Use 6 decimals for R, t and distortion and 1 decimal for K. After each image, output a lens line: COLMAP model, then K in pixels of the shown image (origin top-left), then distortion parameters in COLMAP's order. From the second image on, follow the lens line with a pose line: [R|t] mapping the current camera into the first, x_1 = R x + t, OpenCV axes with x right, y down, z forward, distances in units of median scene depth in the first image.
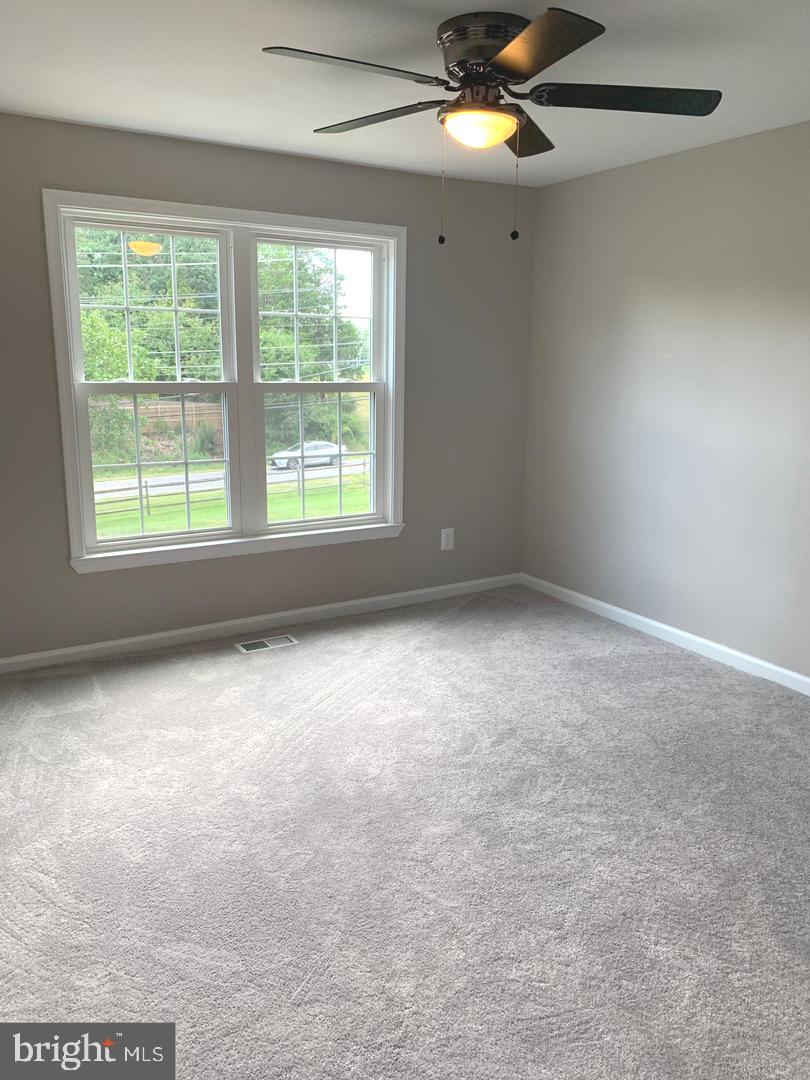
lens RADIAL K [[835.6, 0, 405.0], [0, 835.6, 540.0], [0, 0, 1]] dist [0.128210, -0.288224]
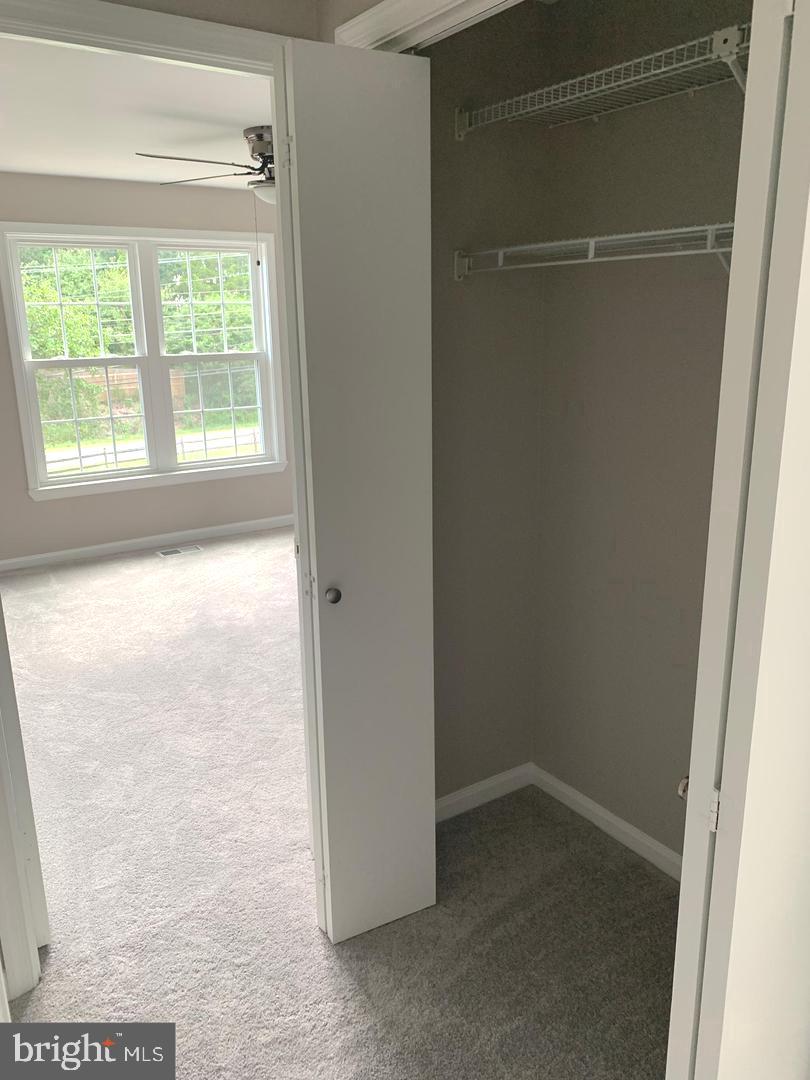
lens RADIAL K [[835.6, 0, 405.0], [0, 835.6, 540.0], [0, 0, 1]] dist [0.128210, -0.288224]
pose [[0.998677, -0.038715, 0.033834, 0.153043], [0.037108, 0.998210, 0.046899, 0.056214], [-0.035589, -0.045581, 0.998326, -0.368627]]
